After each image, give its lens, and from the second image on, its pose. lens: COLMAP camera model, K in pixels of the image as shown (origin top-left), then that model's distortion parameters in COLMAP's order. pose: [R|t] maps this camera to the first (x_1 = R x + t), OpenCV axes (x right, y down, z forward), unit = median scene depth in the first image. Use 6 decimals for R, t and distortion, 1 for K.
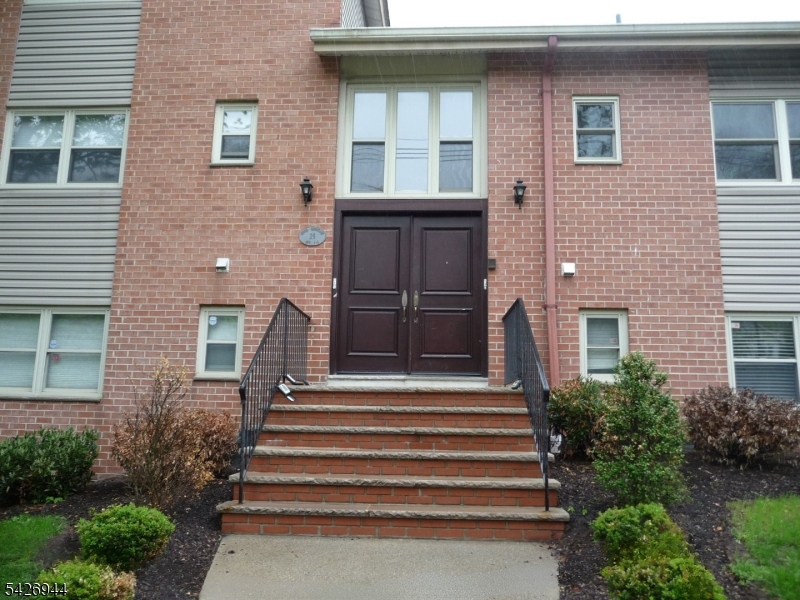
lens RADIAL K [[611.4, 0, 398.6], [0, 611.4, 303.3], [0, 0, 1]] dist [0.000018, -0.003594]
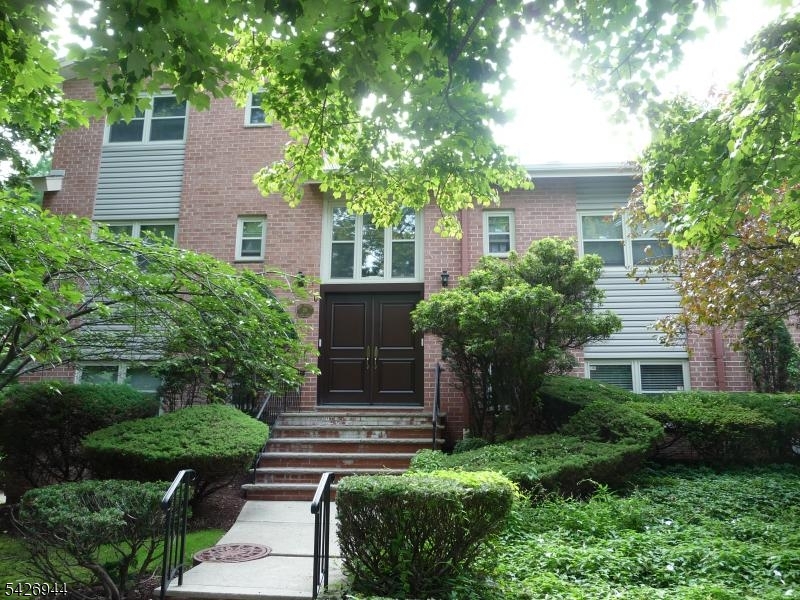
lens RADIAL K [[611.4, 0, 402.4], [0, 611.4, 297.3], [0, 0, 1]] dist [0.000018, -0.003594]
pose [[0.999733, -0.017468, -0.015114, 0.111441], [0.016869, 0.999102, -0.038878, -0.078083], [0.015780, 0.038613, 0.999130, -0.440431]]
